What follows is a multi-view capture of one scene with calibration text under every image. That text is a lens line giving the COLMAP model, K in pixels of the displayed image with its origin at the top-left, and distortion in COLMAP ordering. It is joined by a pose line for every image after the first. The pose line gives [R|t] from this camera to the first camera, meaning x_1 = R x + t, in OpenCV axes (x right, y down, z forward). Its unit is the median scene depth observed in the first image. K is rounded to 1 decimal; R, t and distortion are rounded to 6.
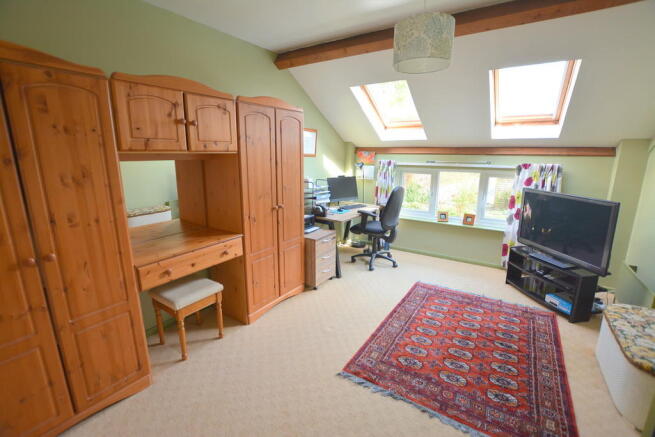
lens RADIAL K [[292.2, 0, 326.3], [0, 292.2, 218.1], [0, 0, 1]] dist [-0.032135, 0.000462]
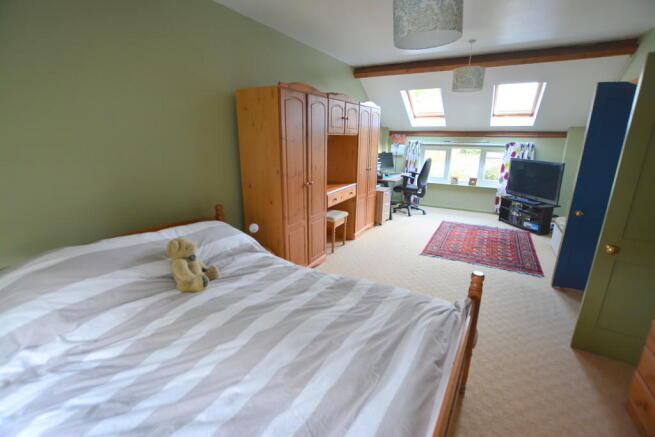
lens RADIAL K [[292.2, 0, 327.6], [0, 292.2, 216.3], [0, 0, 1]] dist [-0.032135, 0.000462]
pose [[0.997592, -0.019393, 0.066587, -0.426073], [0.015824, 0.998431, 0.053707, 0.113501], [-0.067524, -0.052524, 0.996334, -0.519382]]
